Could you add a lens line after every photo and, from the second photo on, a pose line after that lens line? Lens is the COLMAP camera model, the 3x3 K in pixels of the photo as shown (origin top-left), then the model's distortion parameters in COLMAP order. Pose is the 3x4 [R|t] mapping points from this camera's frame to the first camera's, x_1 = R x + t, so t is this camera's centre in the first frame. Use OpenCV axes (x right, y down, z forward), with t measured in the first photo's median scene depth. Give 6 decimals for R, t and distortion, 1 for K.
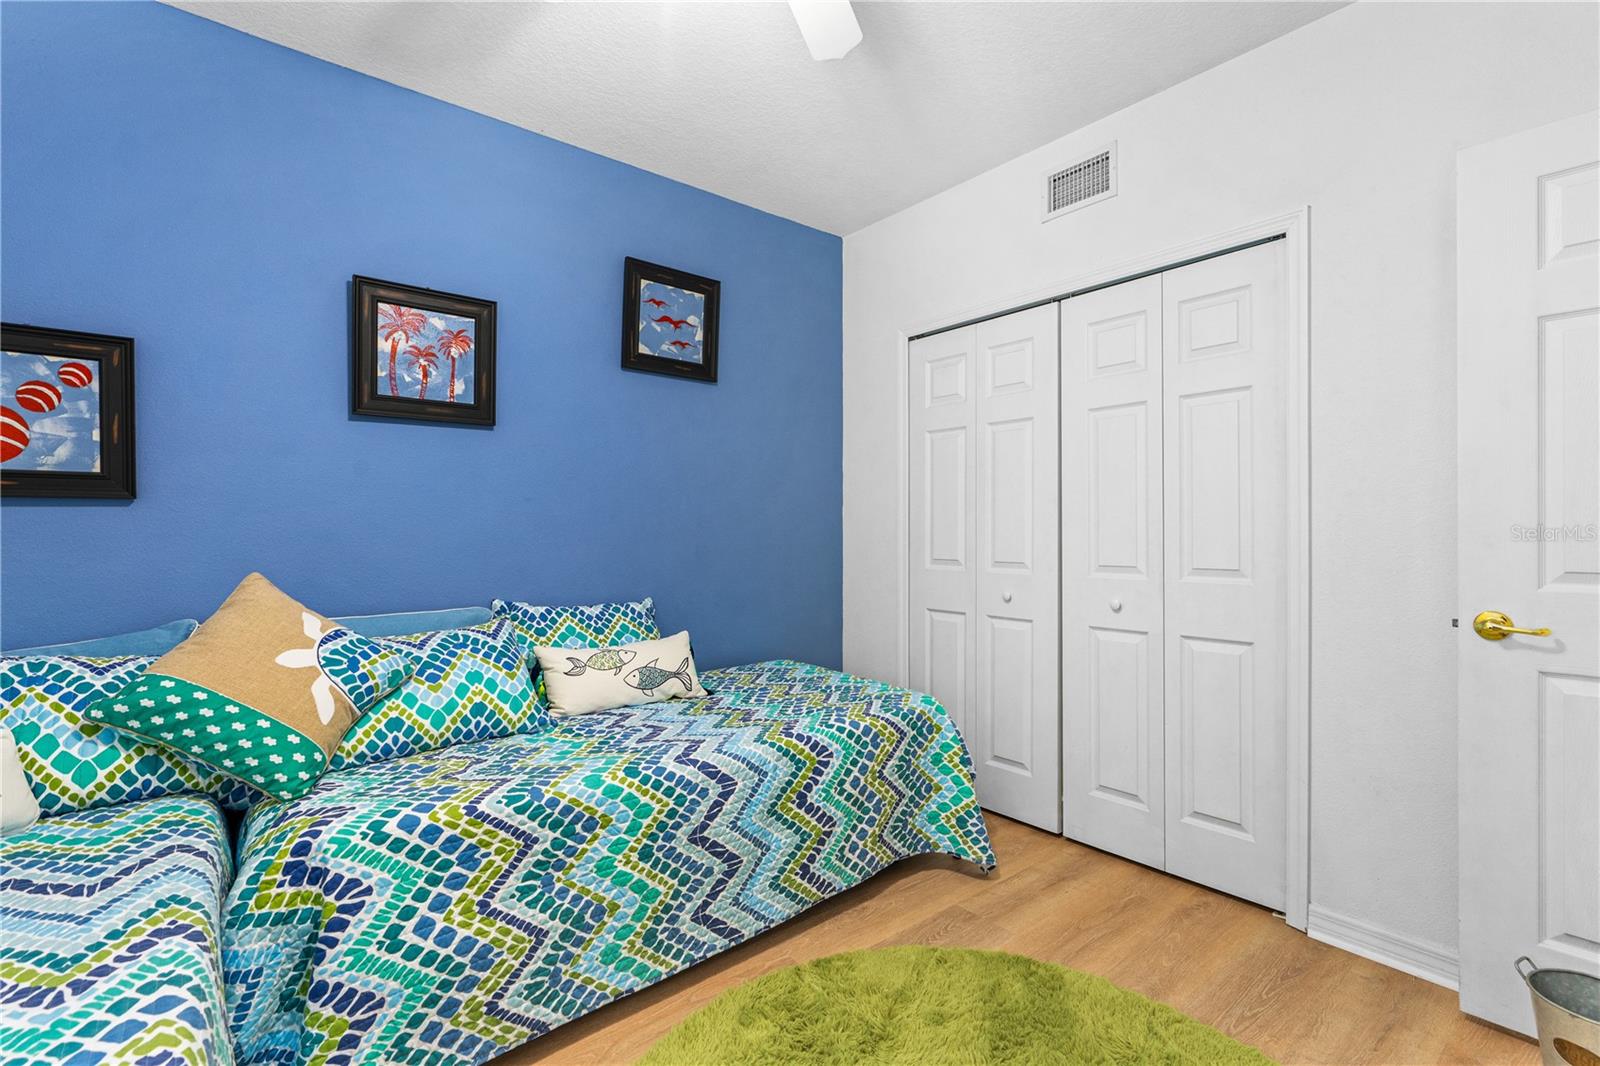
lens RADIAL K [[733.7, 0, 803.0], [0, 733.7, 530.9], [0, 0, 1]] dist [-0.008623, 0.000780]
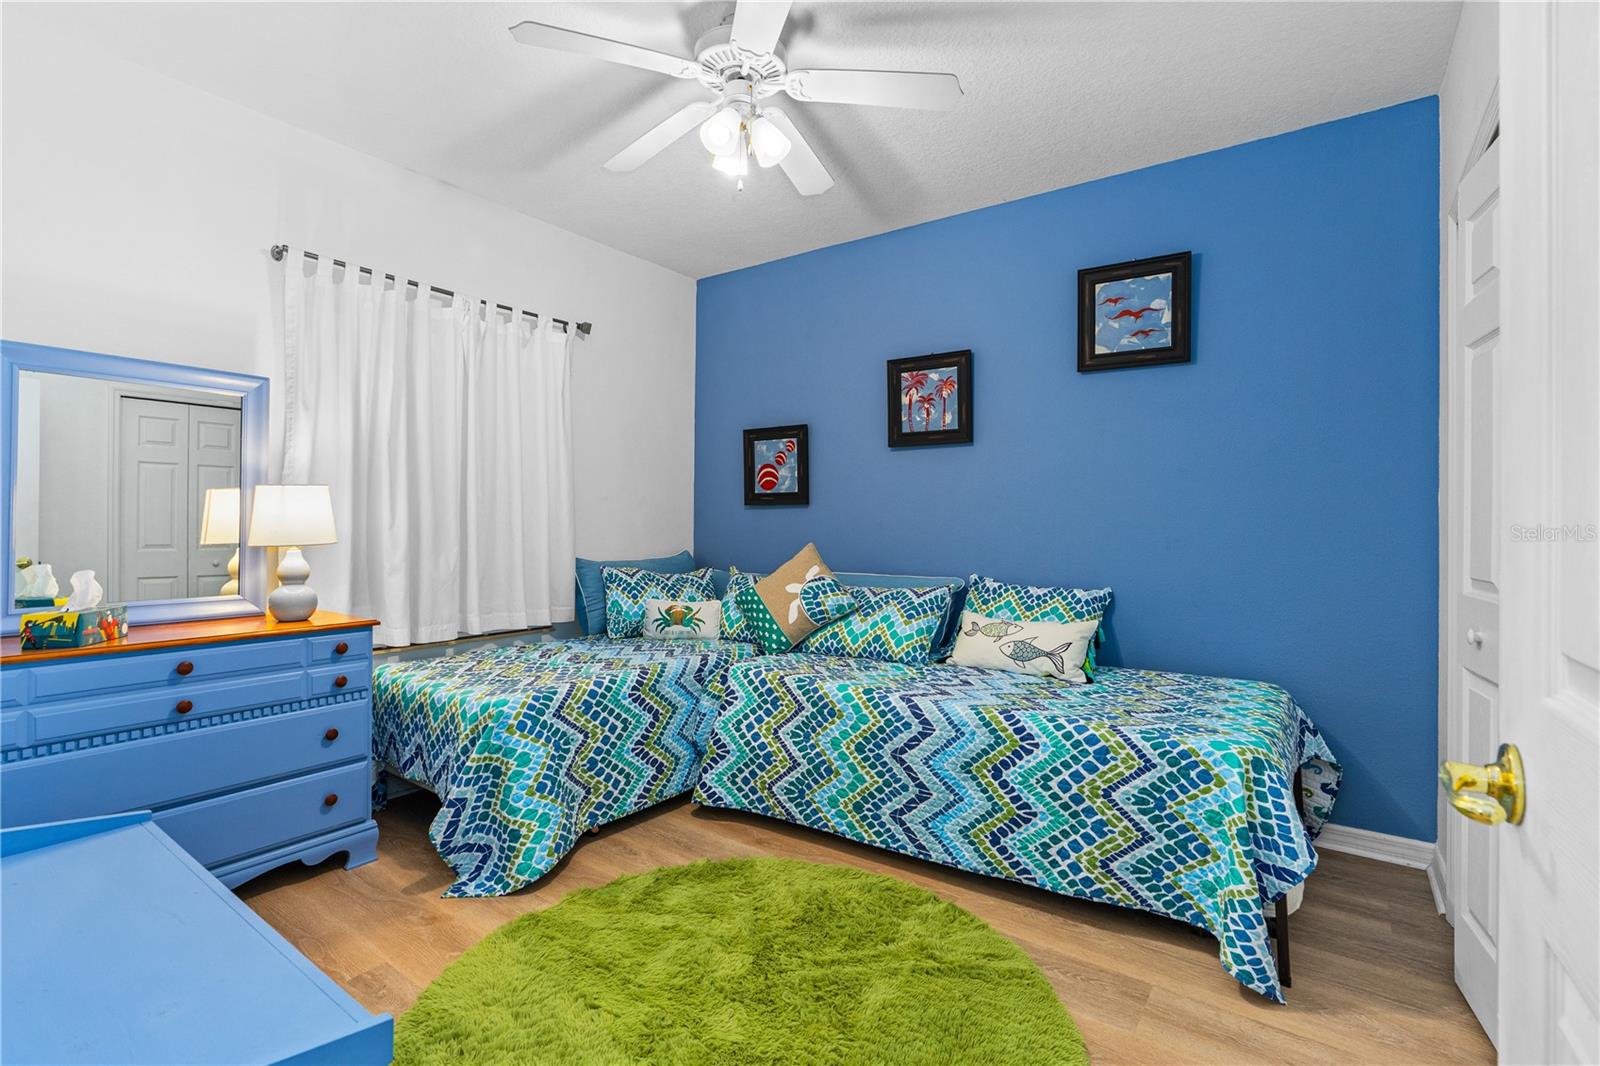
lens RADIAL K [[733.7, 0, 803.0], [0, 733.7, 530.9], [0, 0, 1]] dist [-0.008623, 0.000780]
pose [[0.255401, 0.014667, -0.966724, 1.045461], [-0.010973, 0.999864, 0.012271, 0.003773], [0.966773, 0.007474, 0.255527, 0.492424]]
